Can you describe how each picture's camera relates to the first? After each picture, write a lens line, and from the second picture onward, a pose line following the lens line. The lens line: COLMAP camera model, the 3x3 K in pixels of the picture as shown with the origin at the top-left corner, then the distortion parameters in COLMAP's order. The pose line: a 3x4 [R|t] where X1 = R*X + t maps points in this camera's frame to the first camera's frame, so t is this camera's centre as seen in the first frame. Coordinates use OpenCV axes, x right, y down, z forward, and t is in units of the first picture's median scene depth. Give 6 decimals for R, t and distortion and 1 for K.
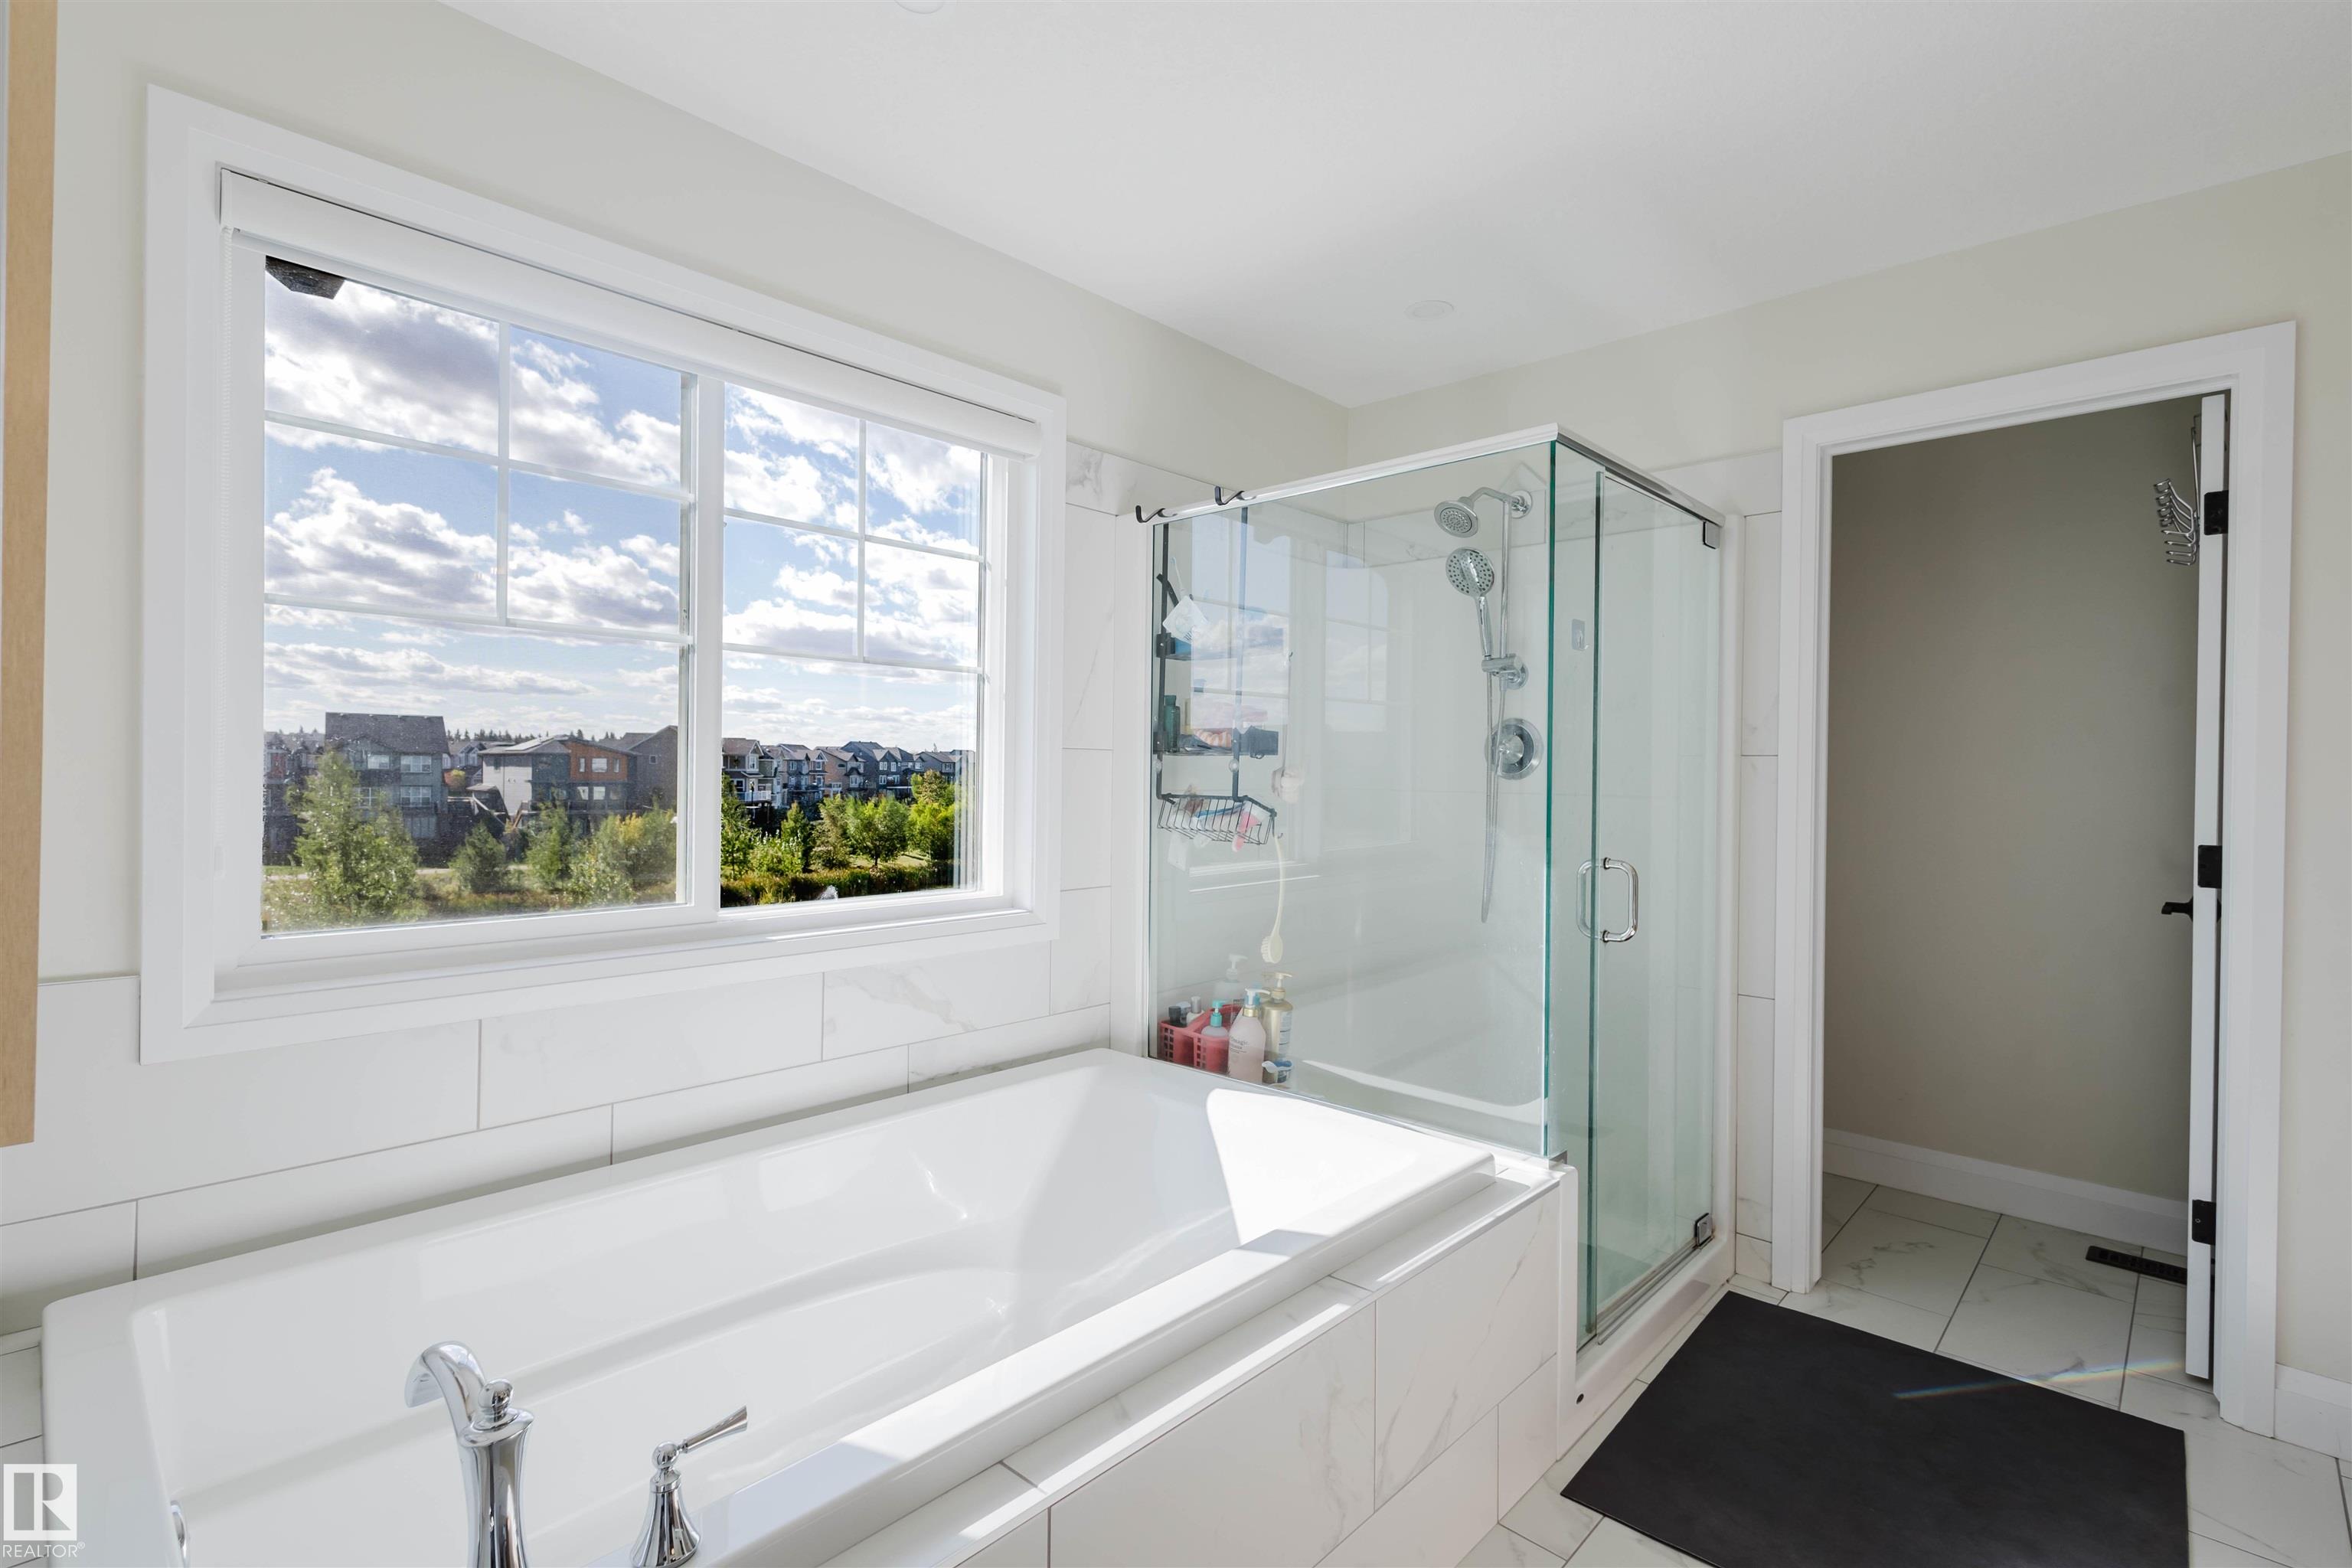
lens RADIAL K [[1078.7, 0, 1173.6], [0, 1078.7, 775.8], [0, 0, 1]] dist [0.002345, -0.000110]
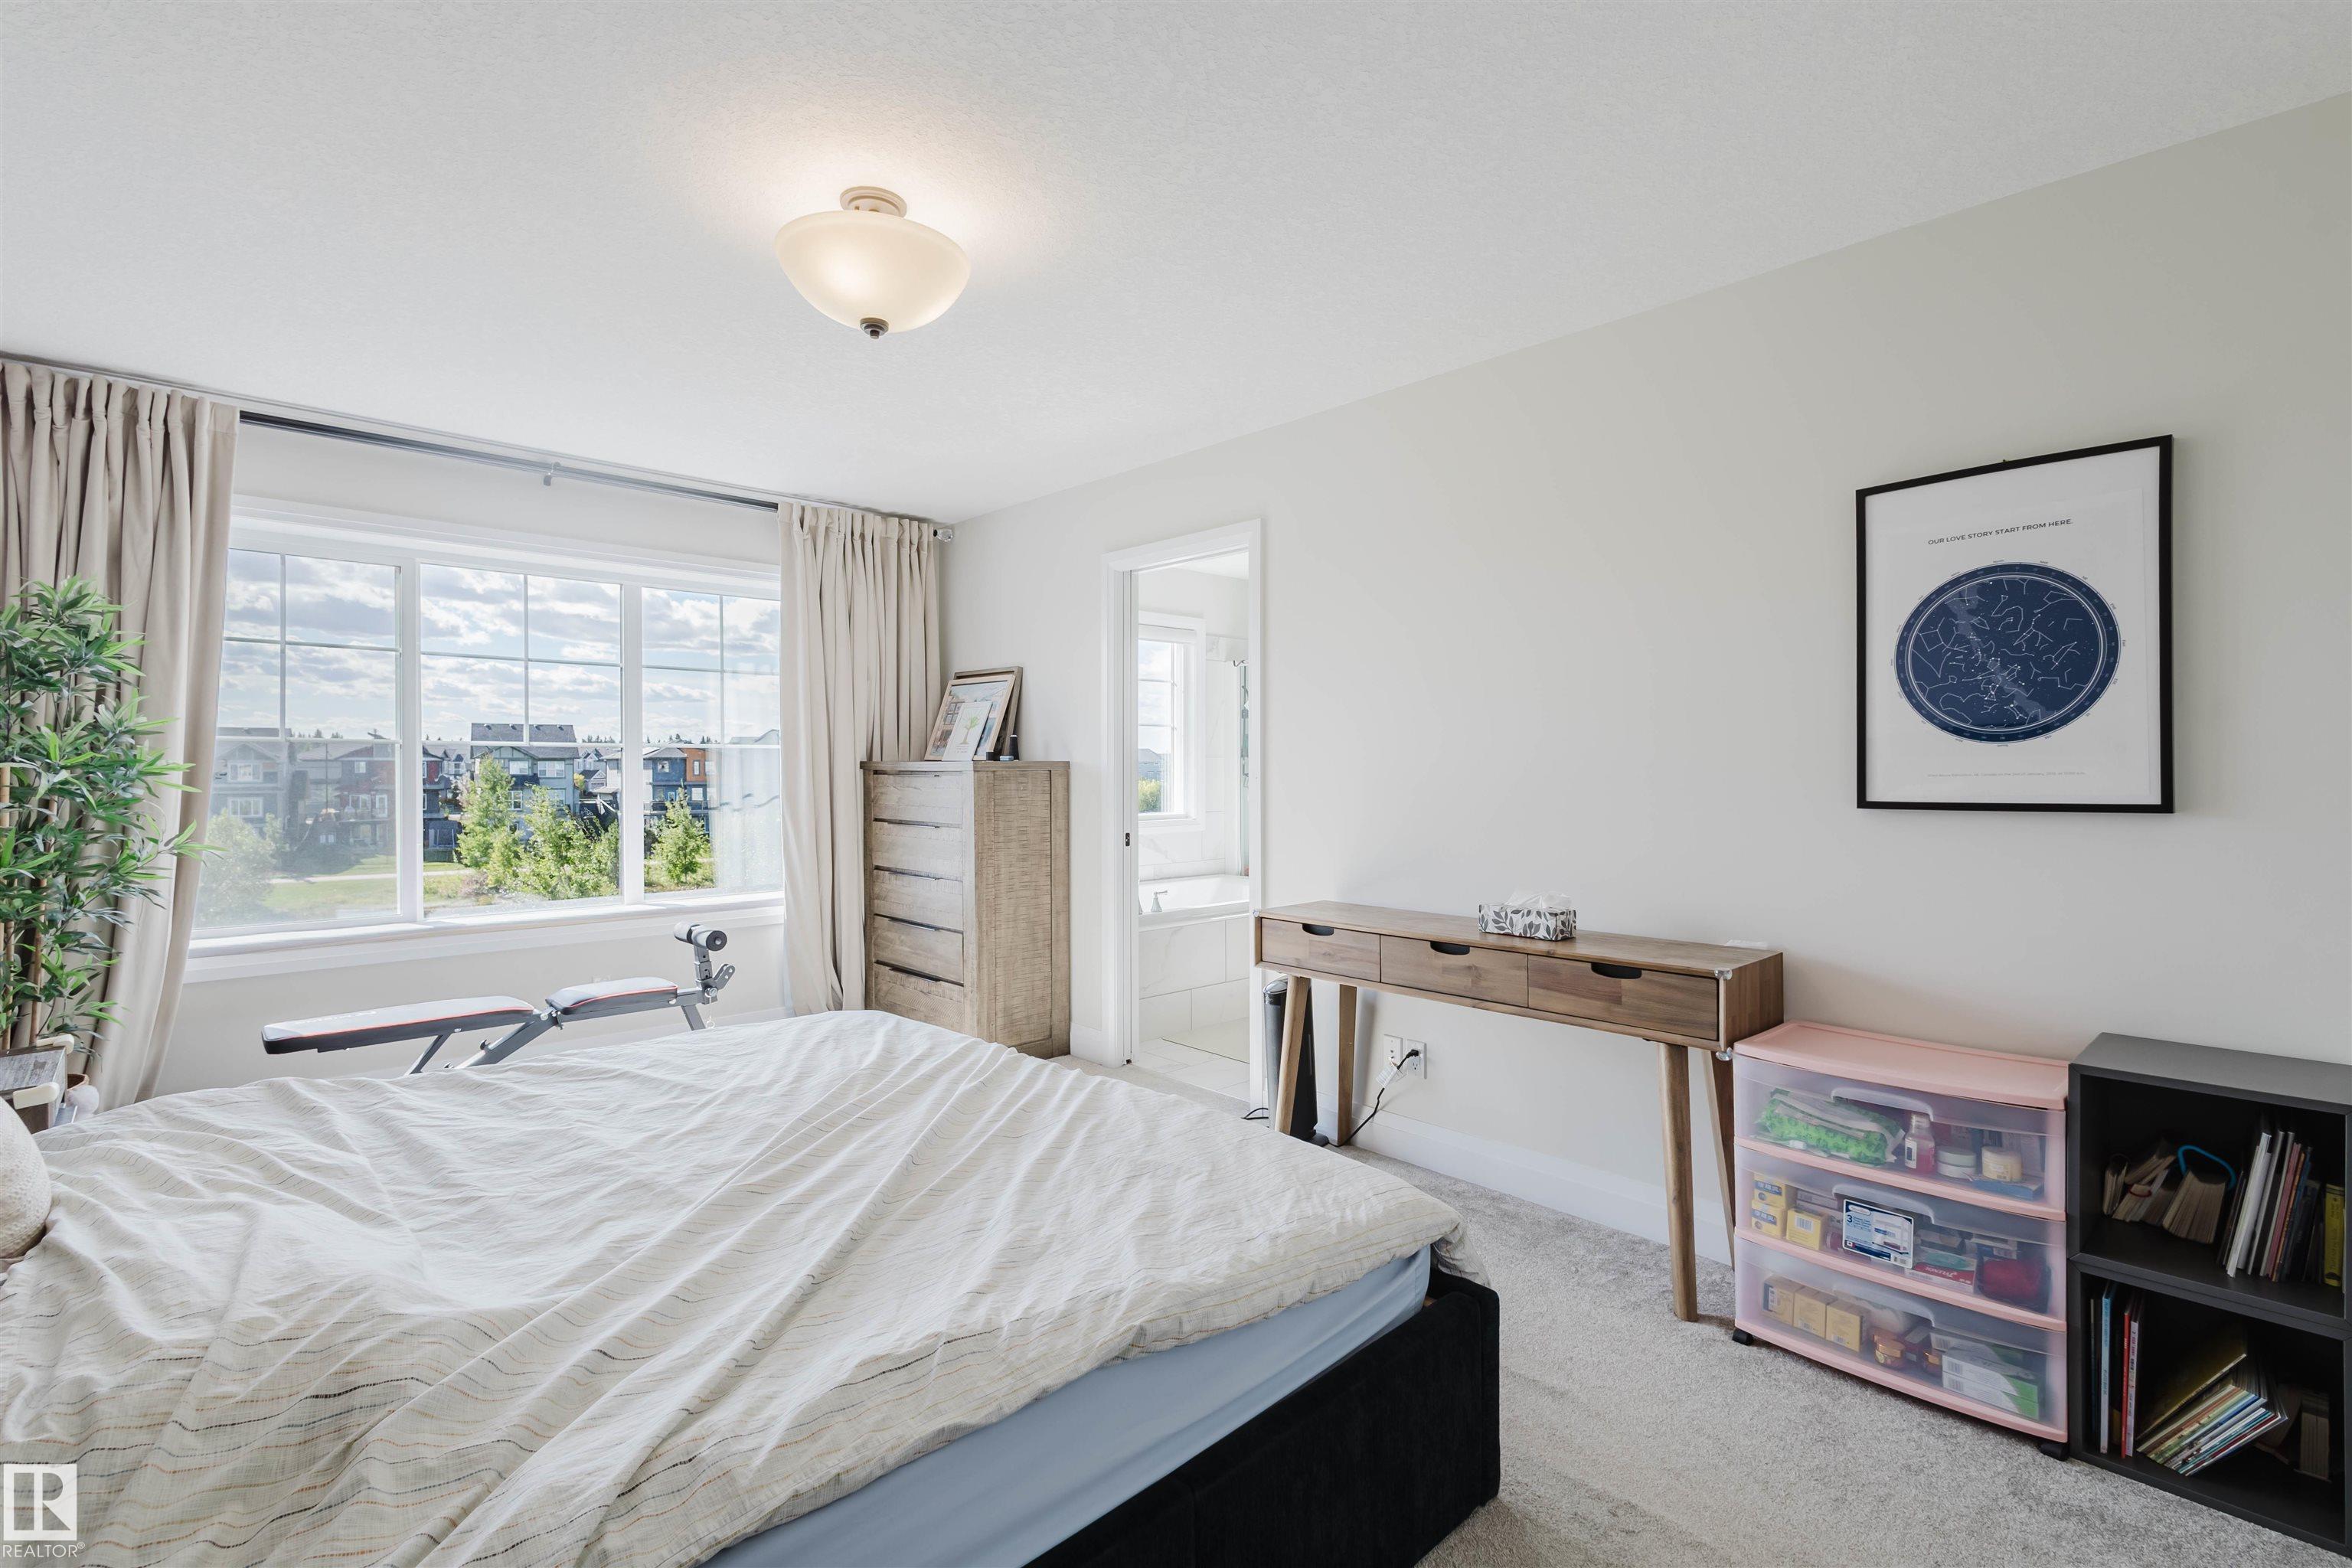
lens RADIAL K [[1078.7, 0, 1173.6], [0, 1078.7, 775.8], [0, 0, 1]] dist [0.002345, -0.000110]
pose [[0.997118, -0.013103, -0.074721, 0.000270], [0.013447, 0.999901, 0.004105, 0.000229], [0.074660, -0.005098, 0.997196, -0.038111]]
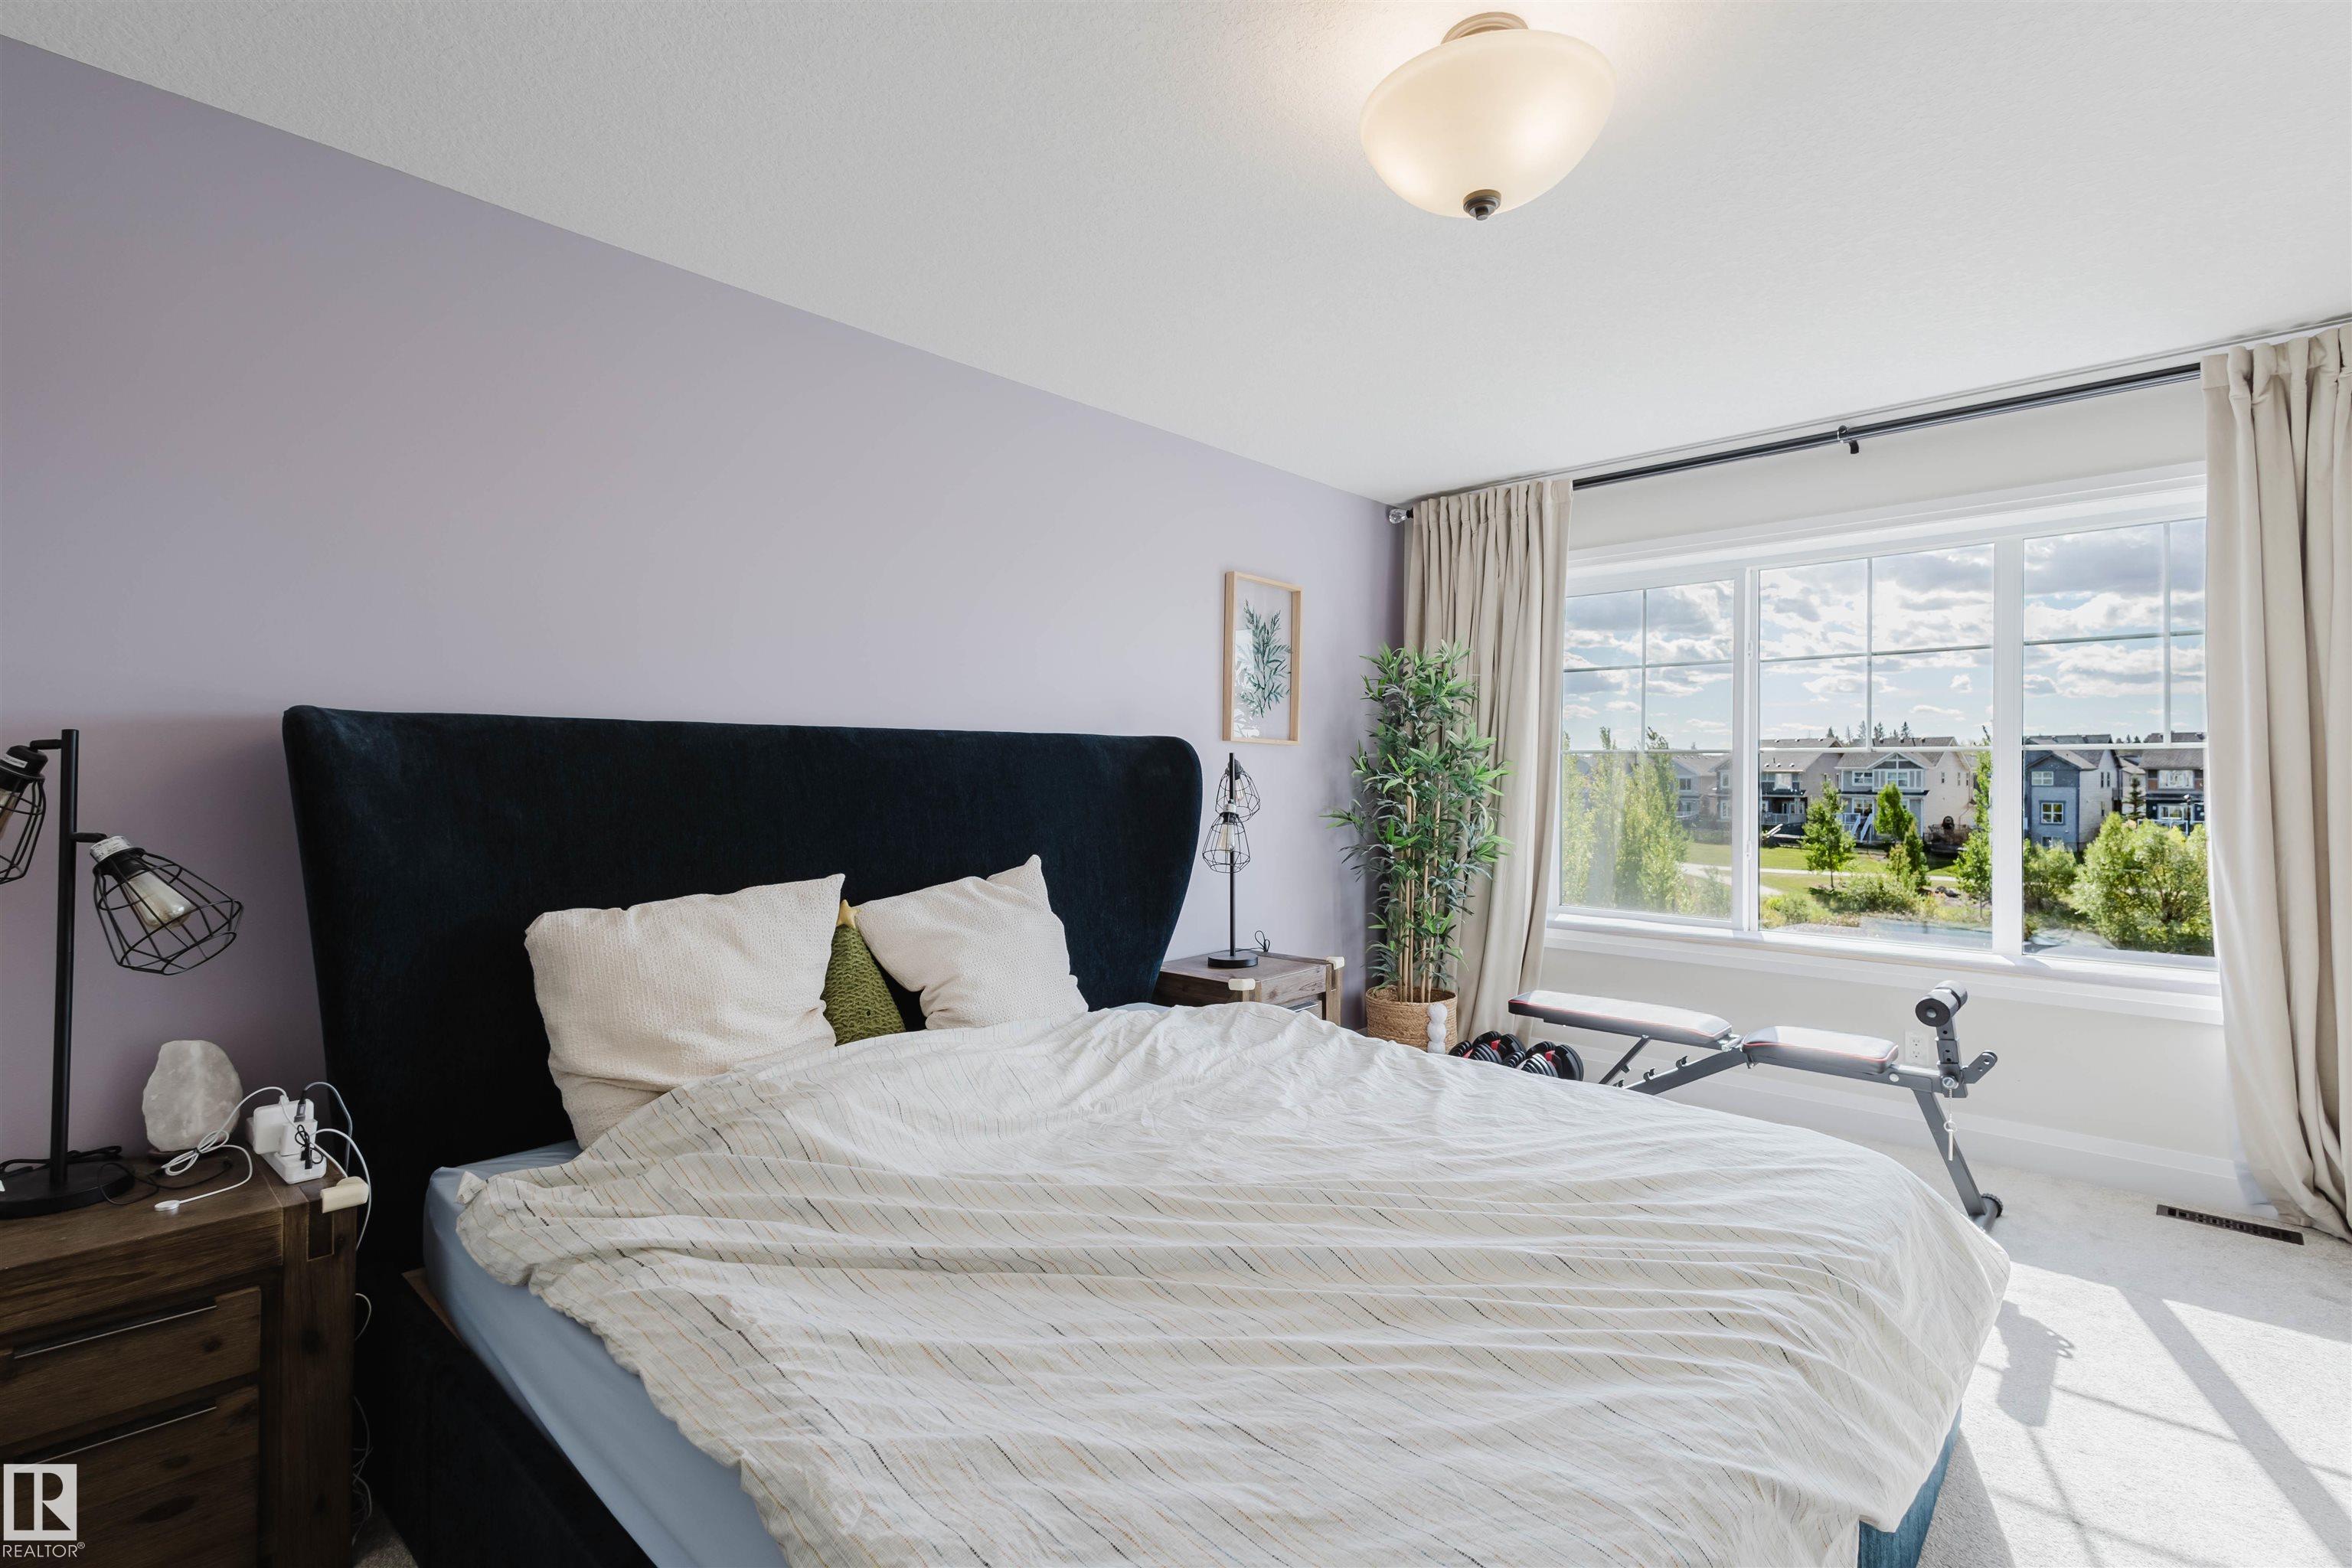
lens RADIAL K [[1078.7, 0, 1173.6], [0, 1078.7, 775.8], [0, 0, 1]] dist [0.002345, -0.000110]
pose [[-0.000365, -0.017241, -0.999851, 0.189437], [-0.005433, 0.999837, -0.017239, 0.004488], [0.999985, 0.005426, -0.000458, 0.317523]]
